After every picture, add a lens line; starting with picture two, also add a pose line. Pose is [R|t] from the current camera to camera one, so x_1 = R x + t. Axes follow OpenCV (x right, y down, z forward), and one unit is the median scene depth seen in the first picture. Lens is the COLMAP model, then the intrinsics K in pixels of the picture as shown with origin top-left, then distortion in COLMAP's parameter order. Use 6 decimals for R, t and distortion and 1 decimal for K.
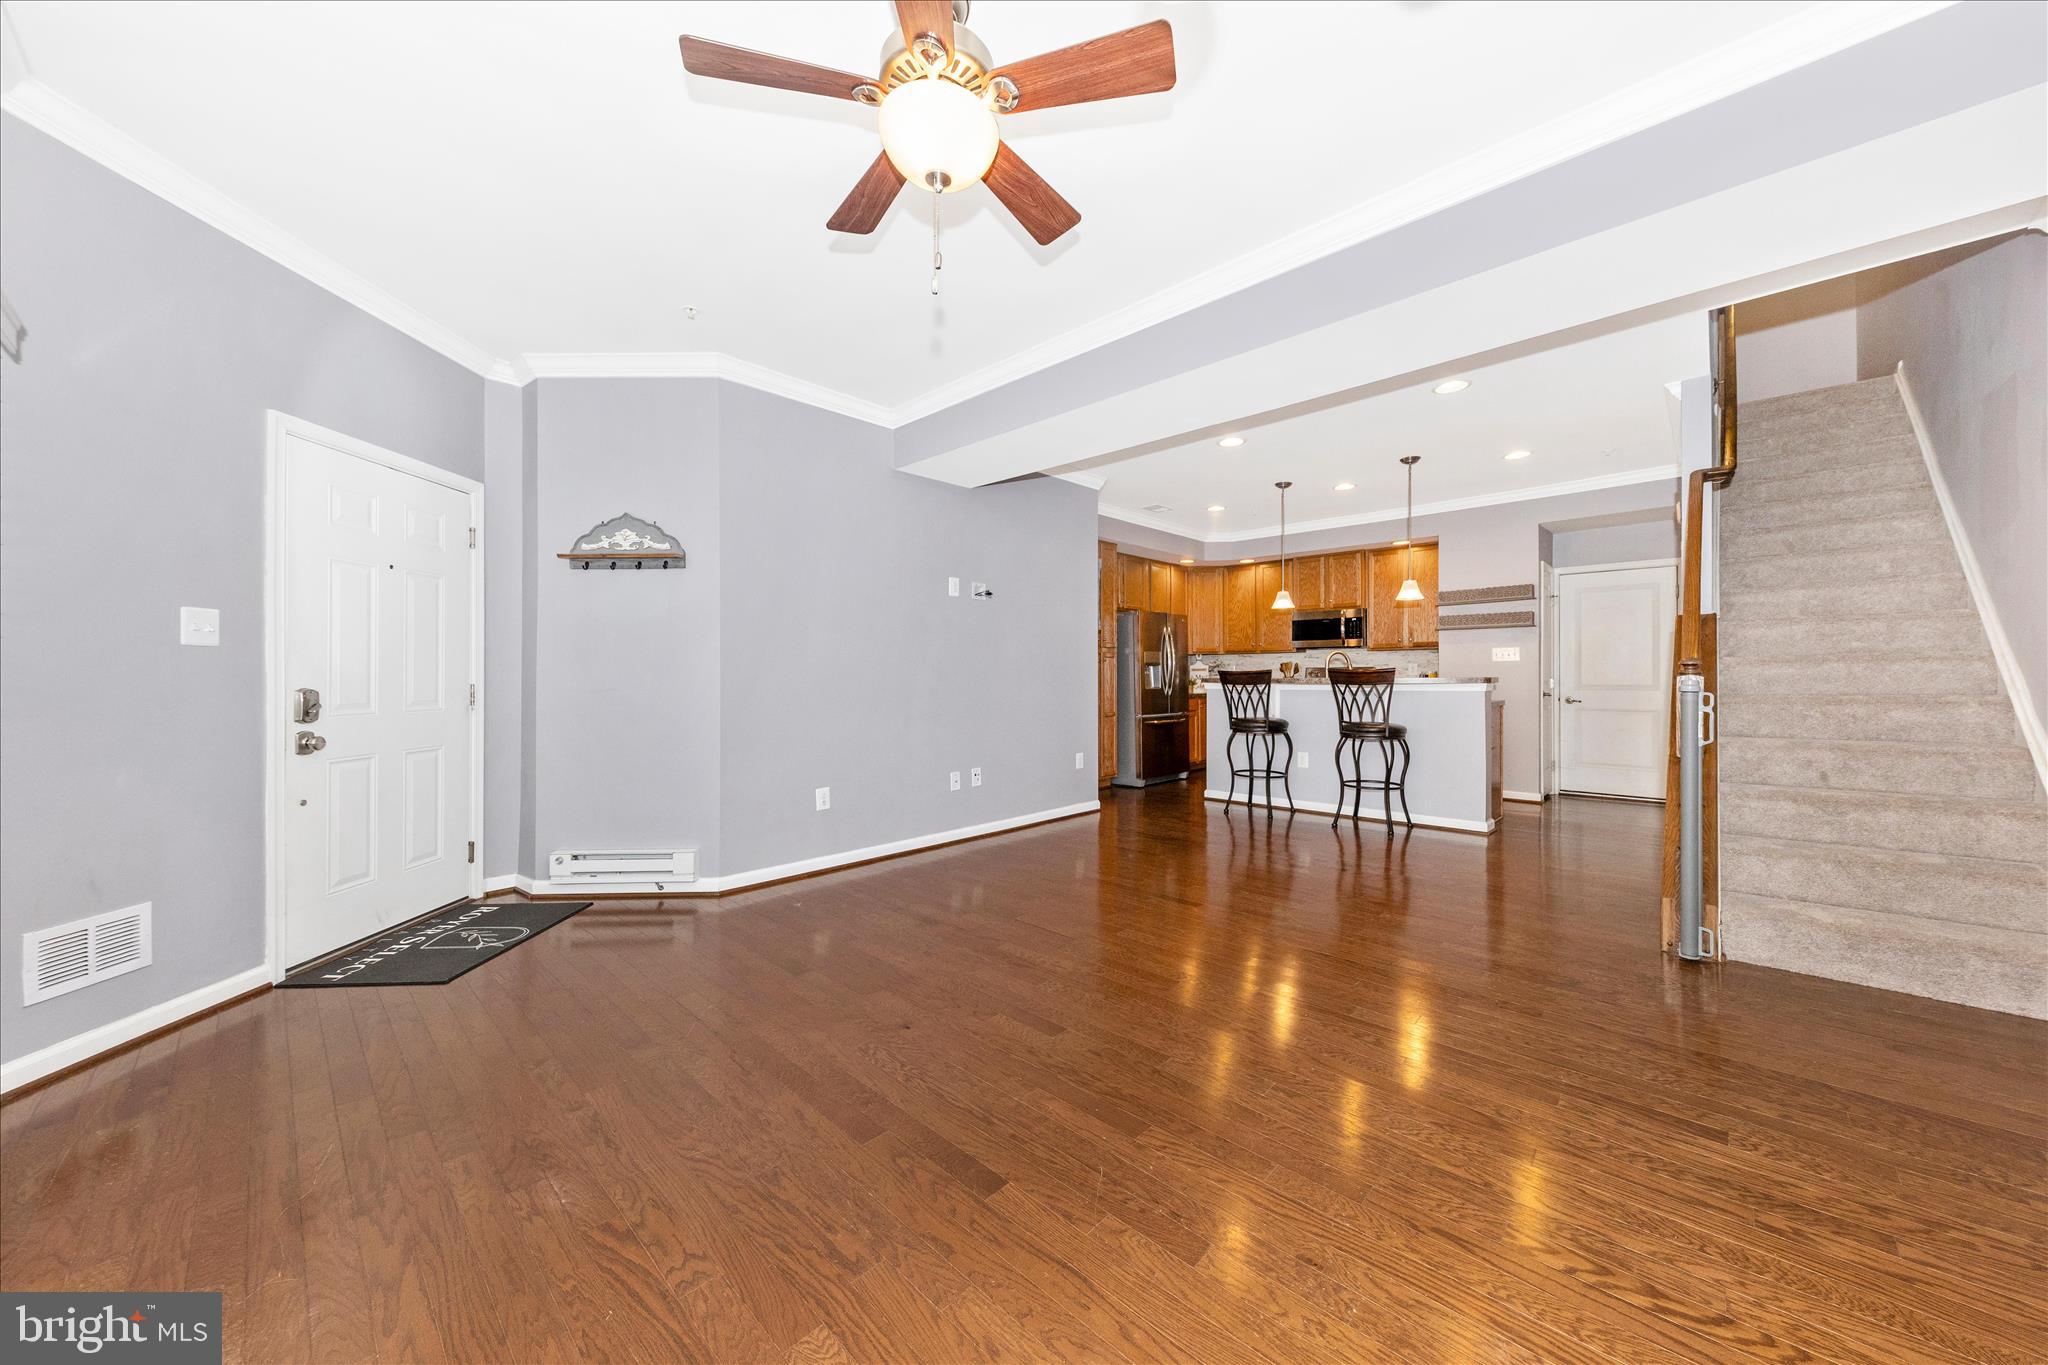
lens RADIAL K [[716.0, 0, 1040.2], [0, 716.0, 672.6], [0, 0, 1]] dist [0.007463, -0.001082]
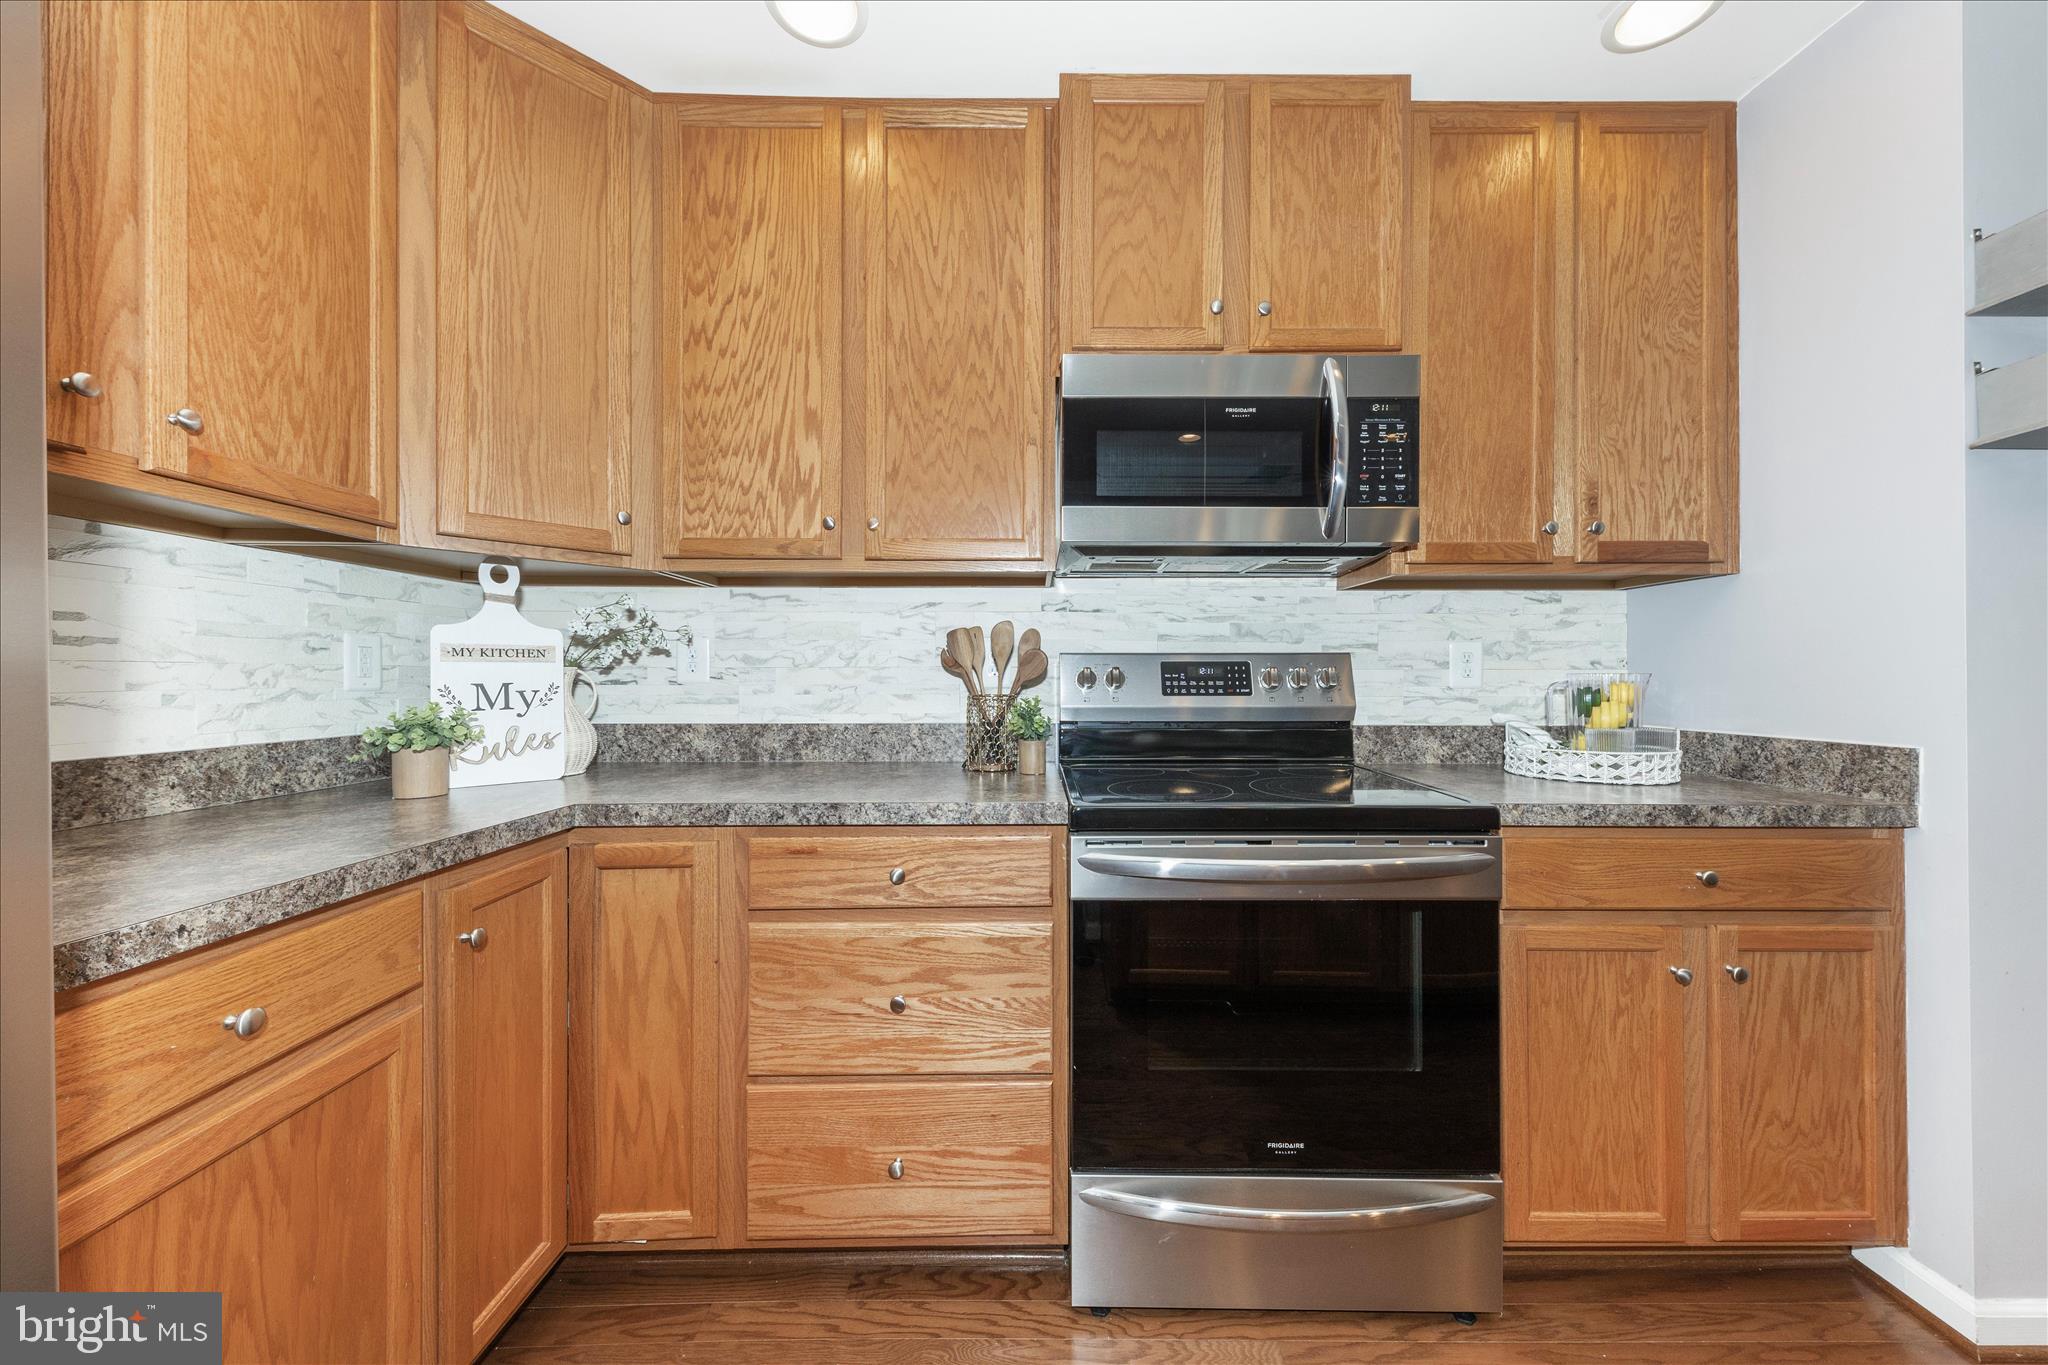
lens RADIAL K [[716.0, 0, 1042.1], [0, 716.0, 681.6], [0, 0, 1]] dist [0.007463, -0.001082]
pose [[0.719857, -0.000334, 0.694122, 0.258111], [-0.010722, 0.999875, 0.011601, -0.000334], [-0.694039, -0.015794, 0.719764, 1.032306]]
